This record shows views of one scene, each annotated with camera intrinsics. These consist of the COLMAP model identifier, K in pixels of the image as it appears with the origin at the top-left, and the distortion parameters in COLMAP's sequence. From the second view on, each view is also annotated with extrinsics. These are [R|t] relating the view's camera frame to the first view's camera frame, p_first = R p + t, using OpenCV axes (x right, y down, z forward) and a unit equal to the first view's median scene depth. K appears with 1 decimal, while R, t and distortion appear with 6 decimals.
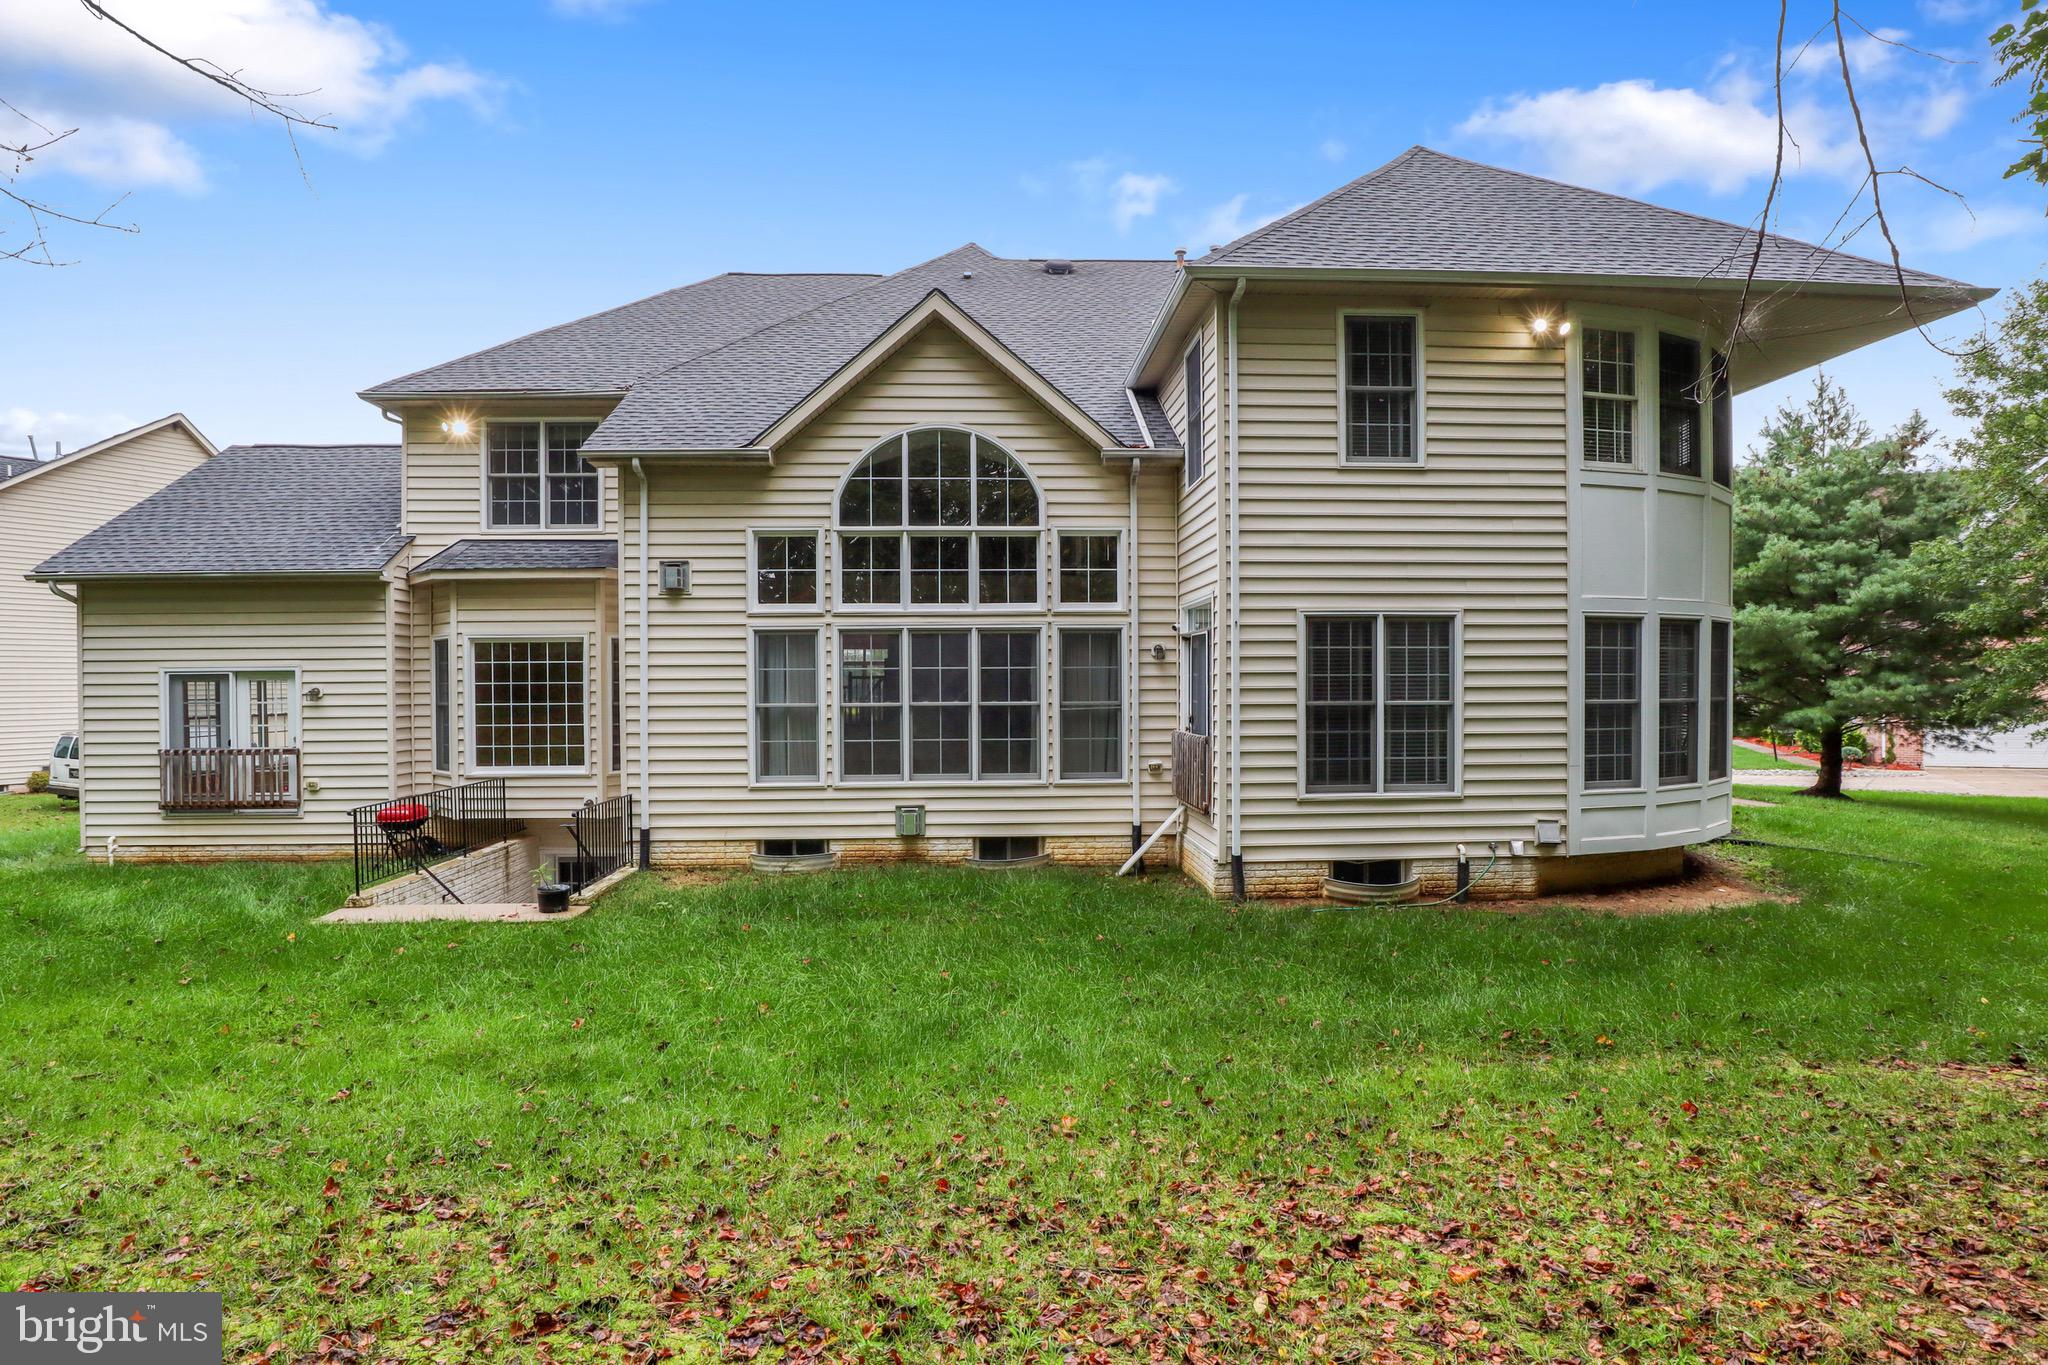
lens RADIAL K [[1037.0, 0, 1027.1], [0, 1037.0, 727.3], [0, 0, 1]] dist [0.001837, 0.000300]
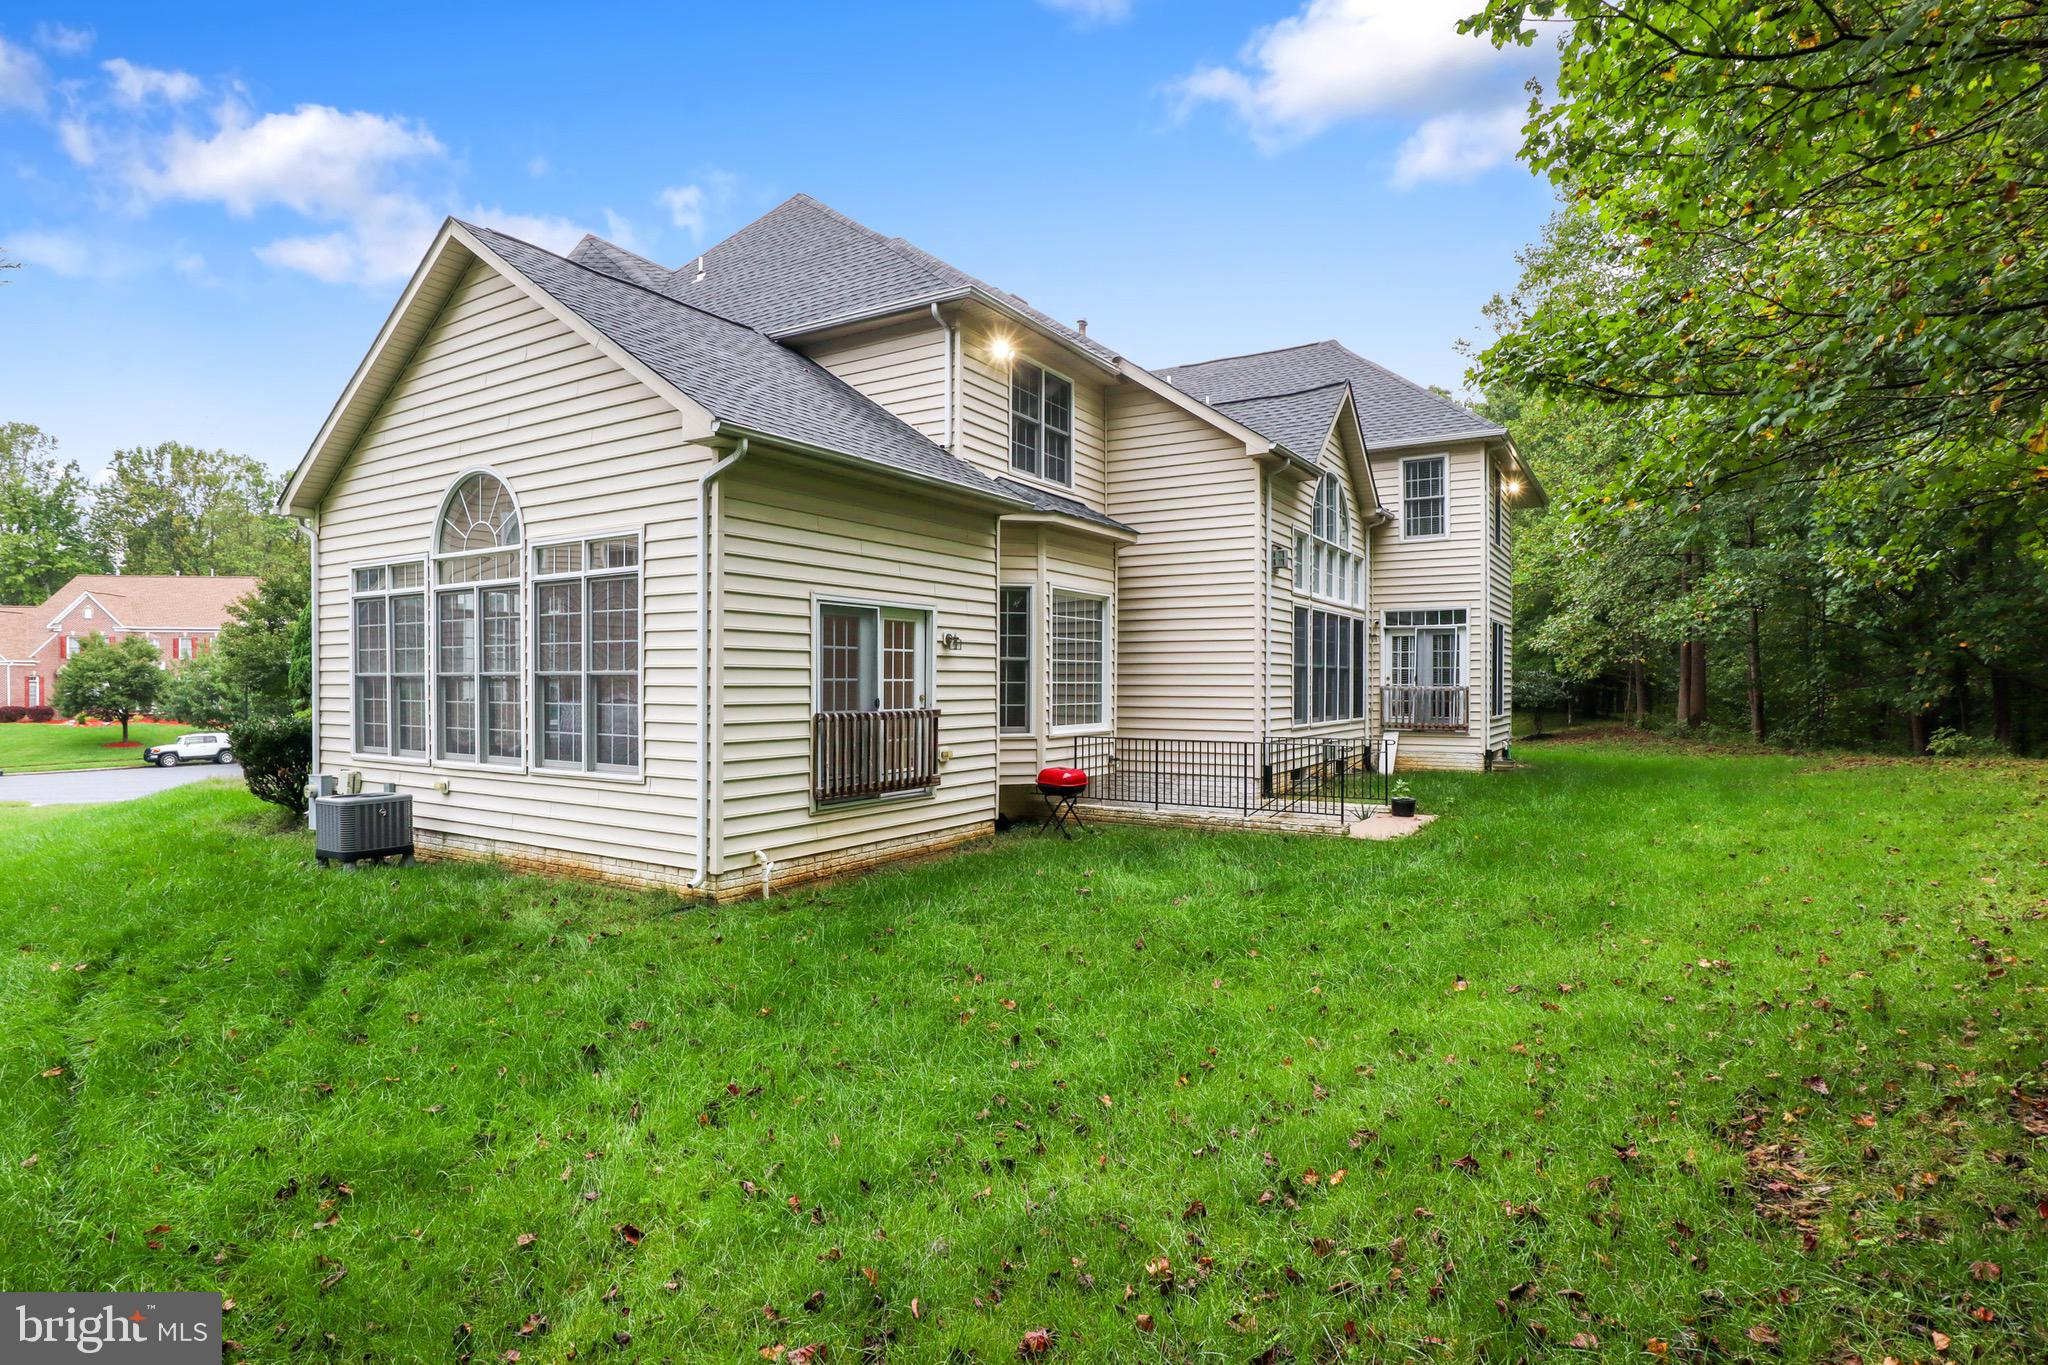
lens RADIAL K [[1025.5, 0, 1024.0], [0, 1025.5, 682.5], [0, 0, 1]] dist [0.001090, 0.000090]
pose [[0.596192, 0.003551, 0.802834, -1.369384], [0.004447, 0.999960, -0.007726, 0.006610], [-0.802829, 0.008176, 0.596153, 0.513896]]
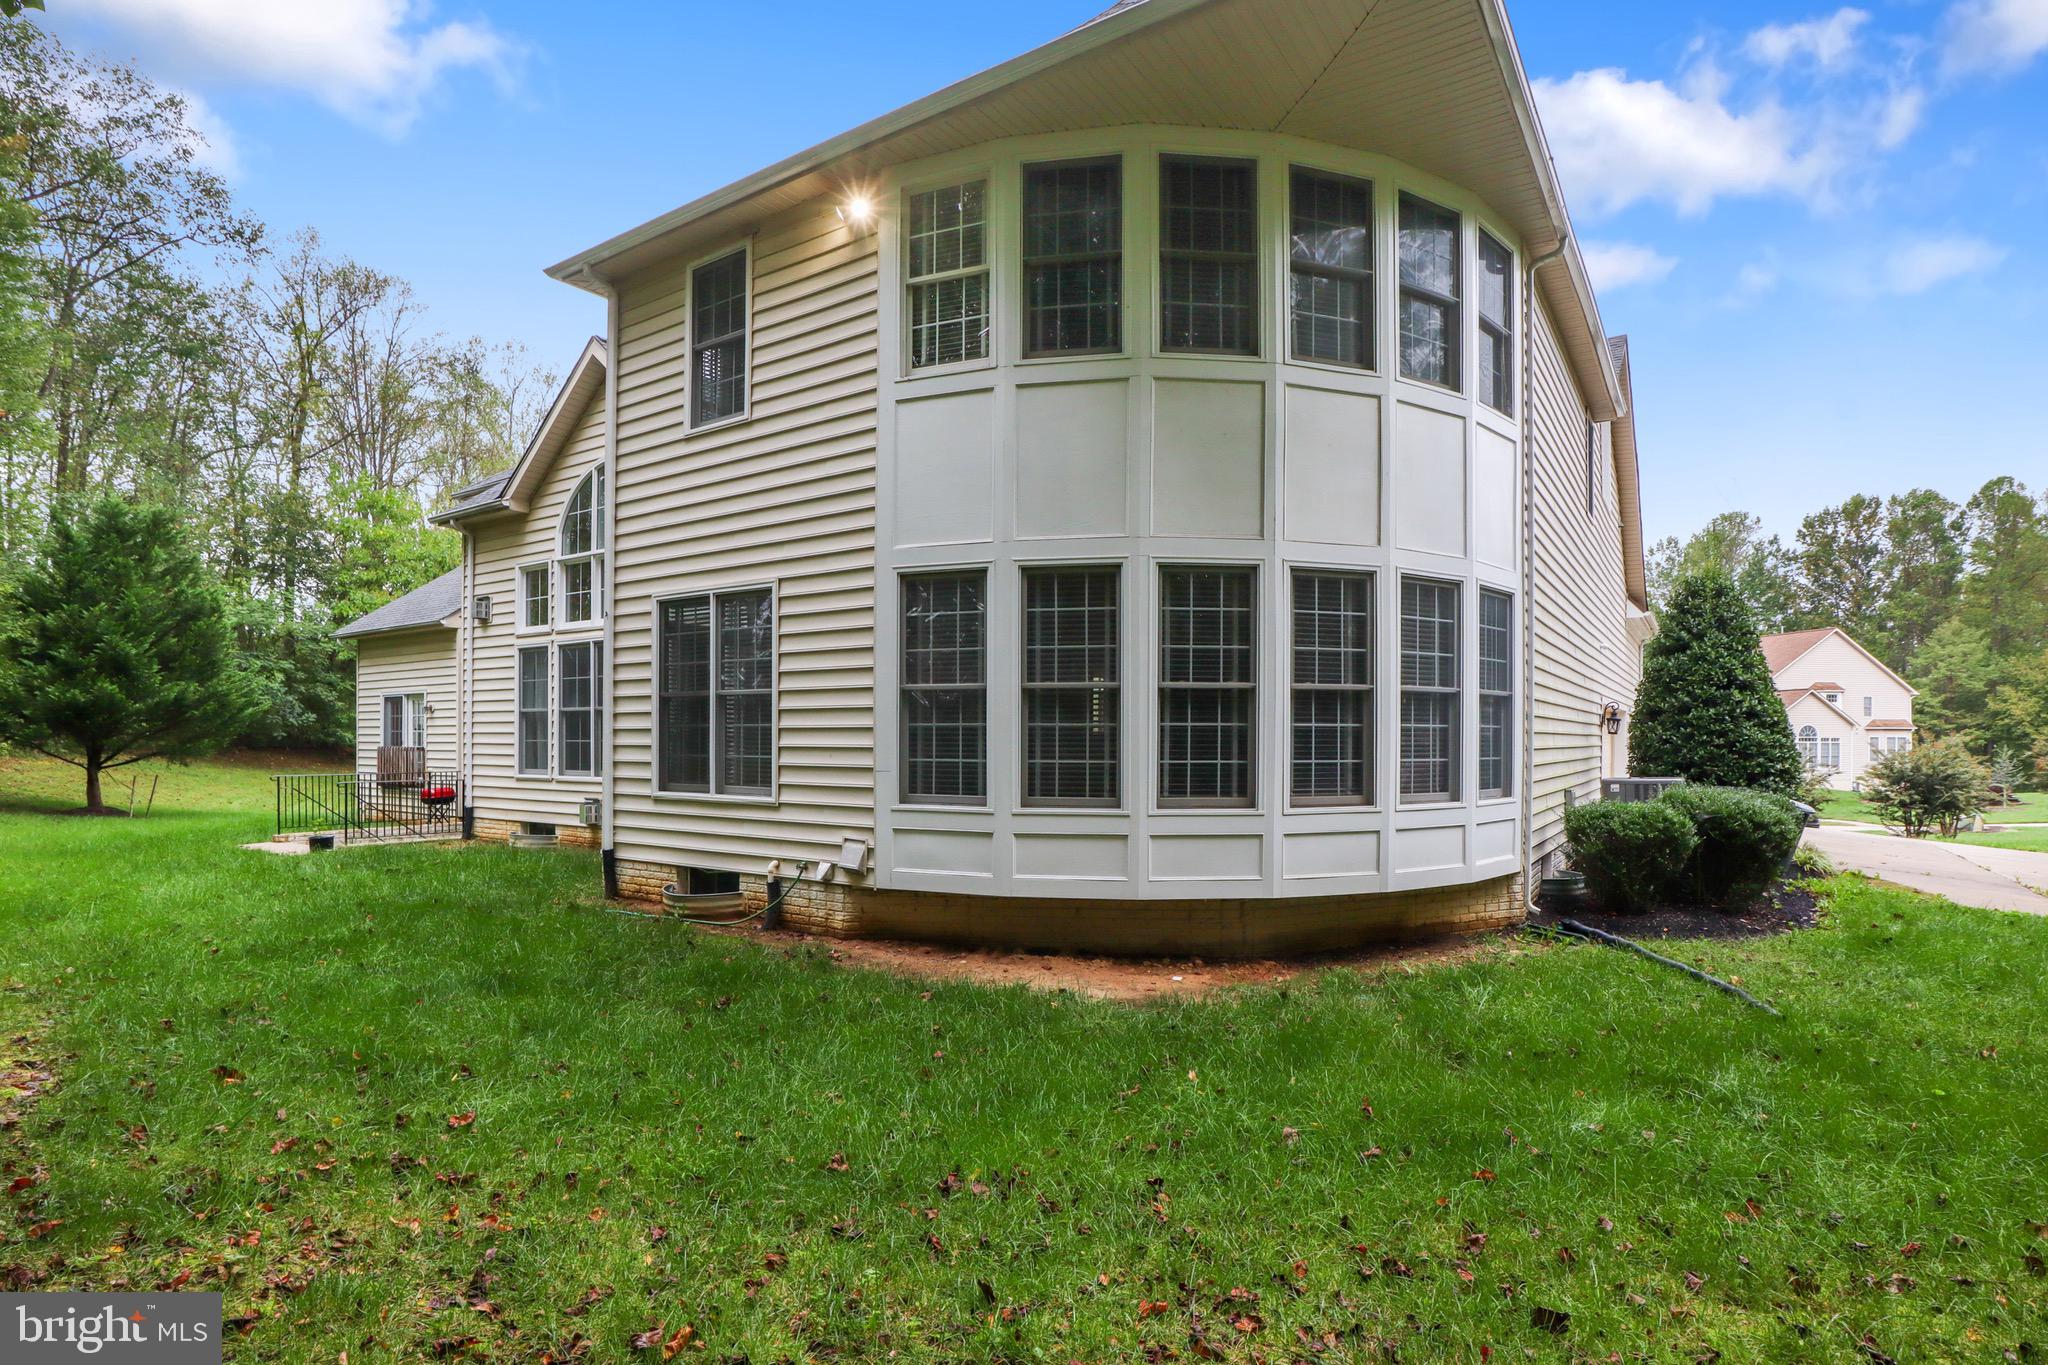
lens RADIAL K [[1037.0, 0, 1027.1], [0, 1037.0, 727.3], [0, 0, 1]] dist [0.001837, 0.000300]
pose [[0.789038, -0.005516, -0.614319, 1.072102], [-0.007724, 0.999792, -0.018897, 0.019098], [0.614295, 0.019656, 0.788831, 0.459162]]
